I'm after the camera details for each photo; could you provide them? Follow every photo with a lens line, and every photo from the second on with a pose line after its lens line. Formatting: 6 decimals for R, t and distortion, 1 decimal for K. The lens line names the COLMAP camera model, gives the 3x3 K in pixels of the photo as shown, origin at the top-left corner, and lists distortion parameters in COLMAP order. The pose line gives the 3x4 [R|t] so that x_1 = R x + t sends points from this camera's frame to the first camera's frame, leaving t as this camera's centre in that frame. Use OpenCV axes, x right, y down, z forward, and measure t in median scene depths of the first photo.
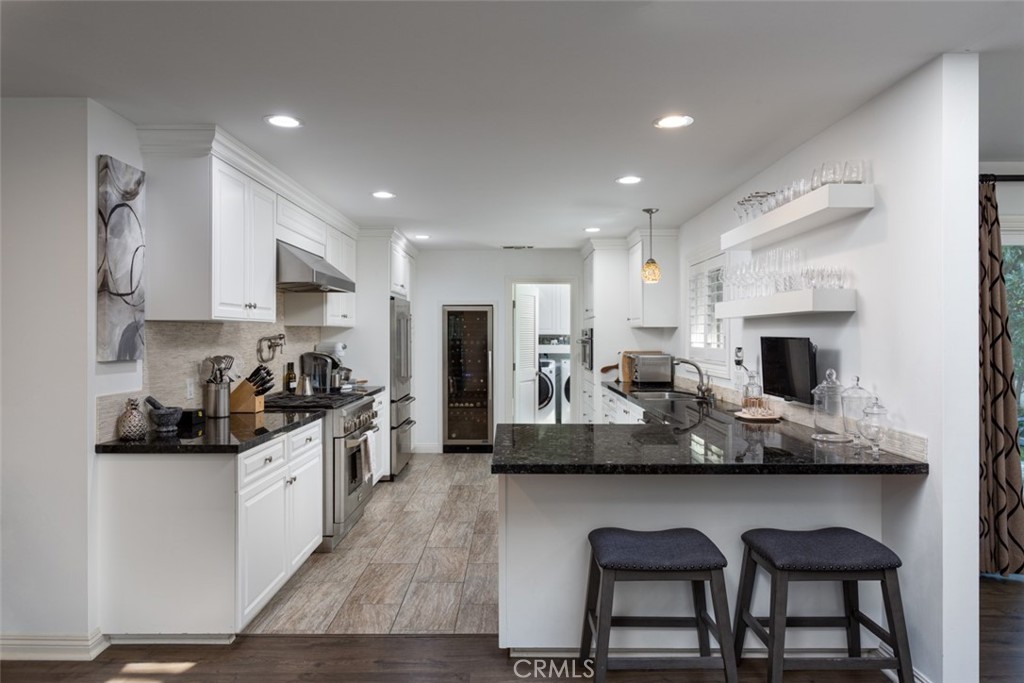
lens RADIAL K [[670.3, 0, 512.5], [0, 670.3, 336.1], [0, 0, 1]] dist [0.000522, -0.000040]
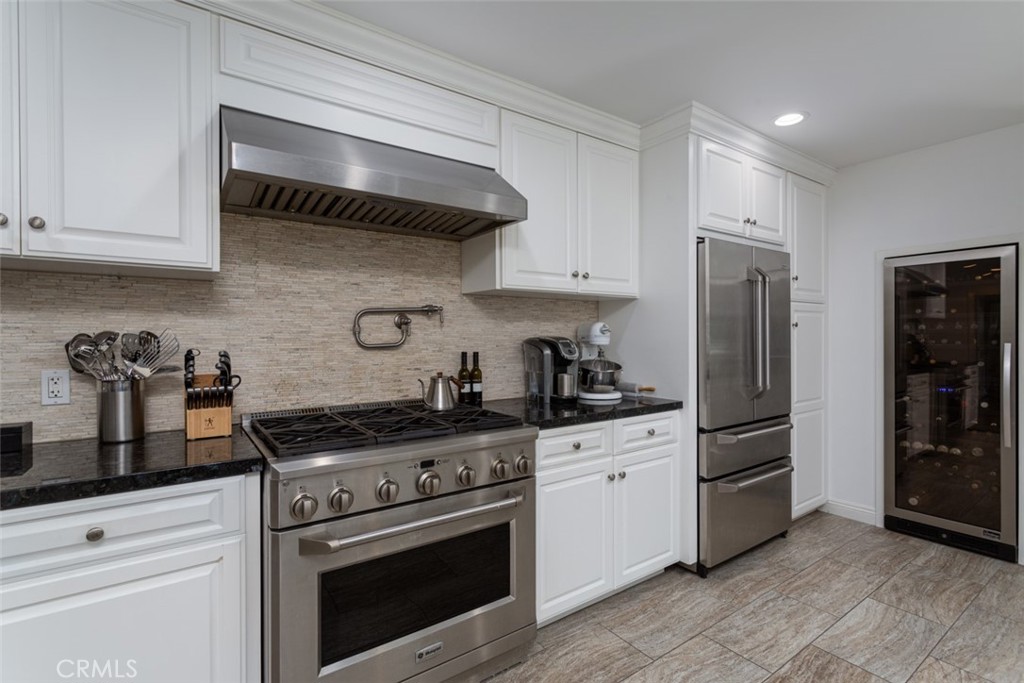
lens RADIAL K [[480.5, 0, 511.8], [0, 480.5, 339.7], [0, 0, 1]] dist [0.002161, 0.000327]
pose [[0.577266, 0.004919, -0.816541, 0.074649], [0.000983, 0.999977, 0.006719, 0.031282], [0.816556, -0.004681, 0.577248, 0.959753]]
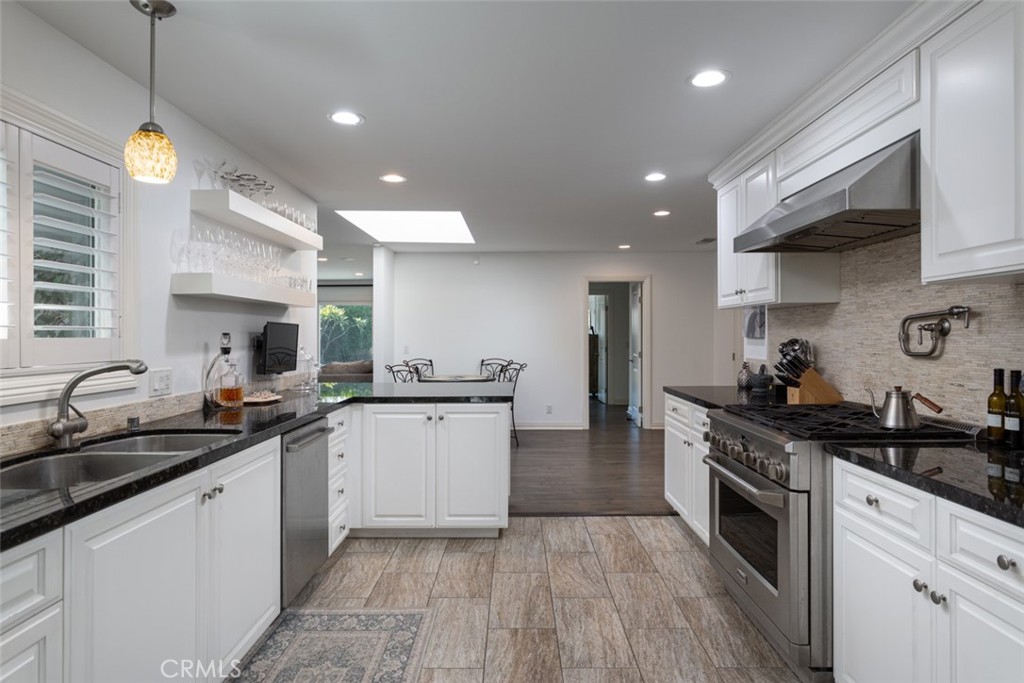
lens RADIAL K [[598.7, 0, 513.5], [0, 598.7, 336.2], [0, 0, 1]] dist [-0.000540, -0.000033]
pose [[-0.999989, 0.003682, 0.002937, -0.023279], [0.003690, 0.999990, 0.002632, 0.020221], [-0.002927, 0.002643, -0.999992, 1.724671]]
